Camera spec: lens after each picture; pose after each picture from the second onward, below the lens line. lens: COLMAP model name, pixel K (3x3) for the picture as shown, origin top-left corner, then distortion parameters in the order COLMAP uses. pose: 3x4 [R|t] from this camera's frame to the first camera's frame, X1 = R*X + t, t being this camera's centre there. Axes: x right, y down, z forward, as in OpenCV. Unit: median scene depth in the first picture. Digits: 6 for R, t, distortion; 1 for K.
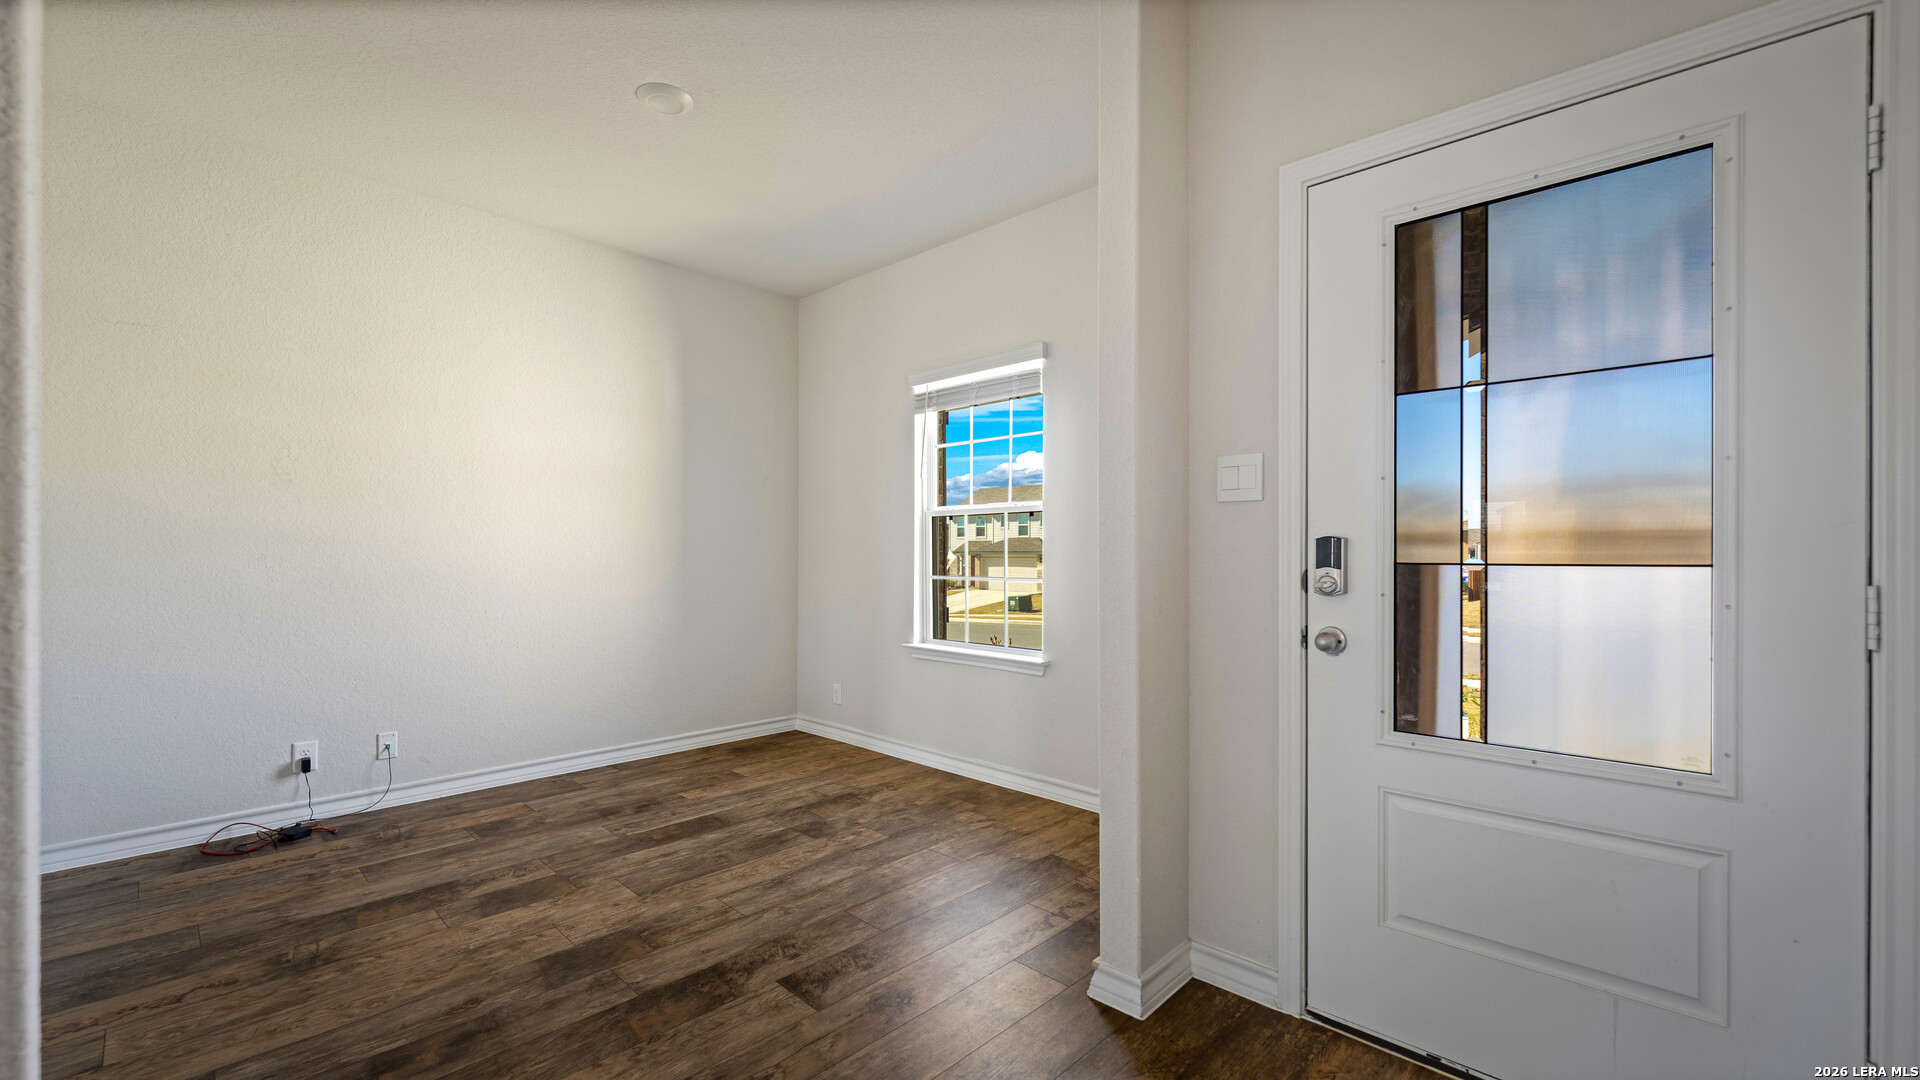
lens RADIAL K [[777.7, 0, 960.9], [0, 777.7, 548.1], [0, 0, 1]] dist [-0.000013, -0.000010]
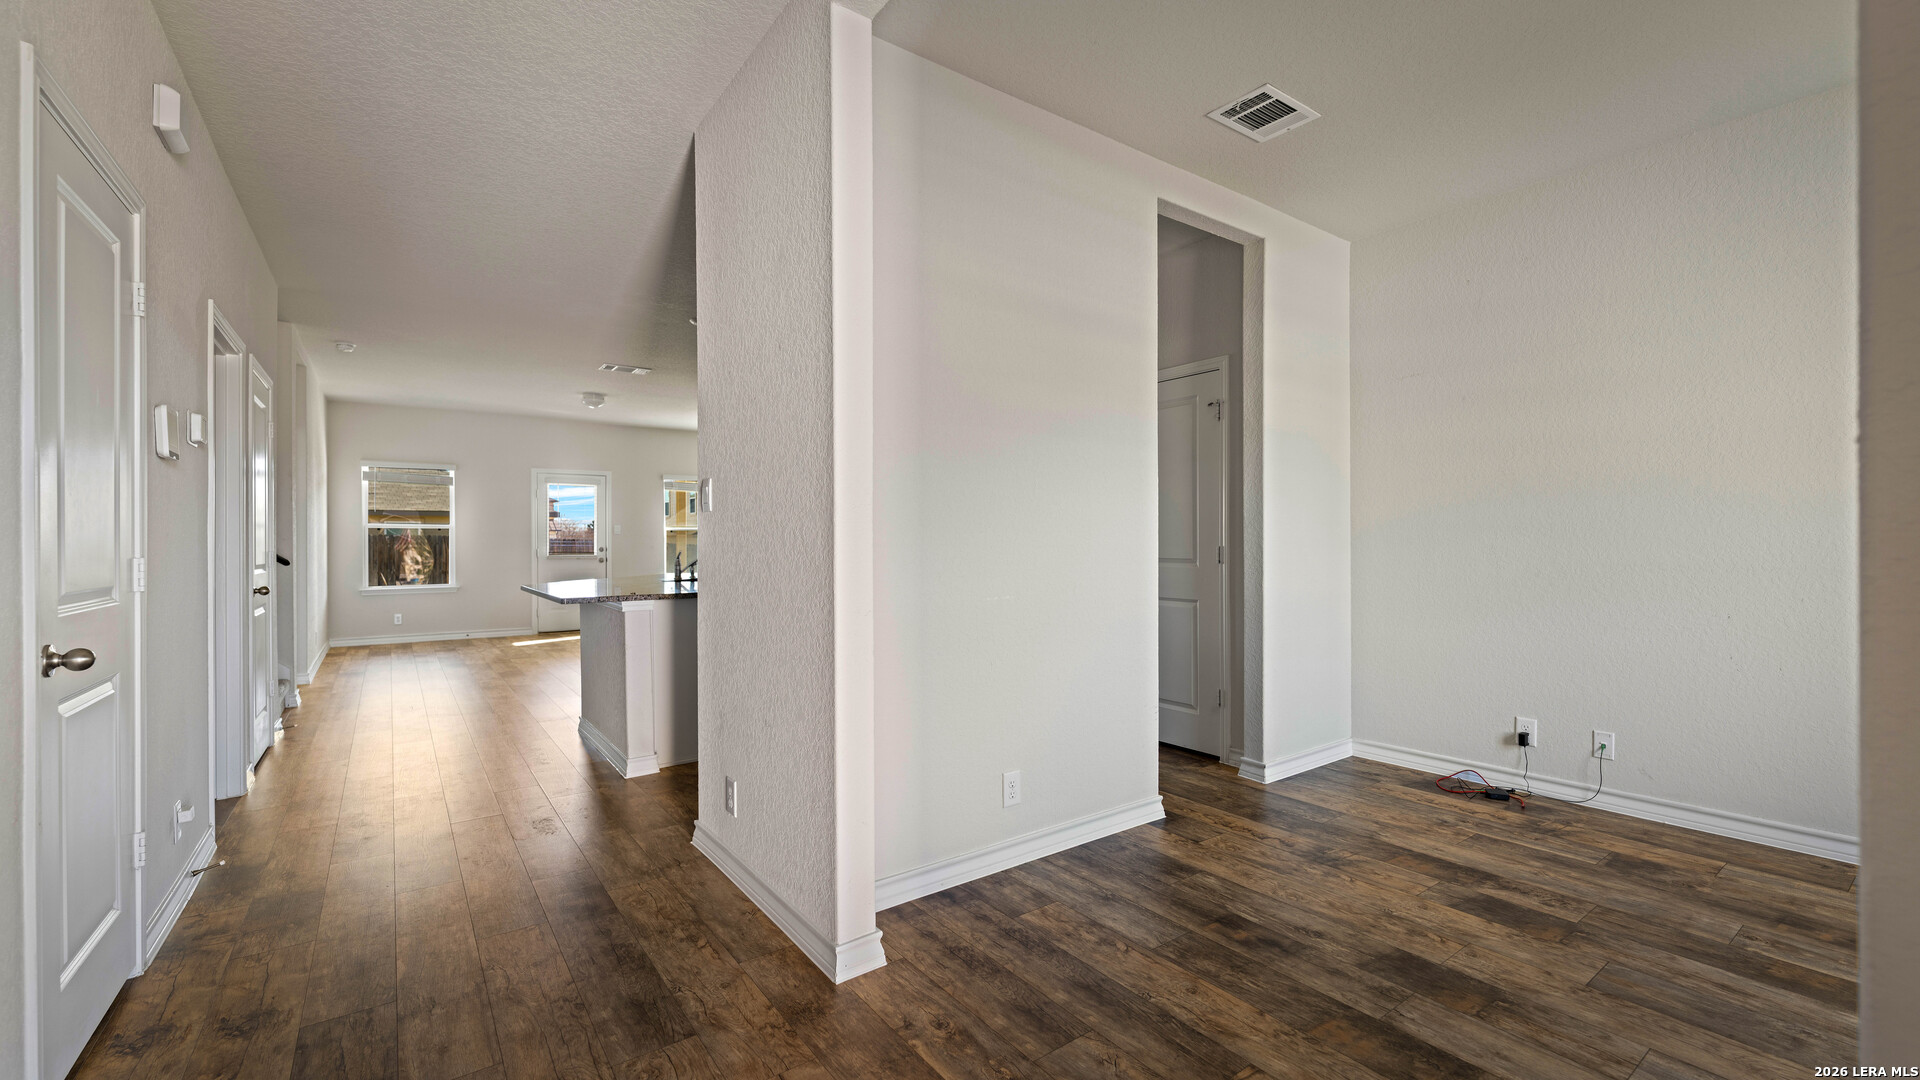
lens RADIAL K [[777.7, 0, 960.9], [0, 777.7, 548.1], [0, 0, 1]] dist [-0.000013, -0.000010]
pose [[-0.165704, 0.005644, -0.986159, 0.403803], [0.010223, 0.999940, 0.004005, -0.001387], [0.986123, -0.009418, -0.165751, 0.453492]]
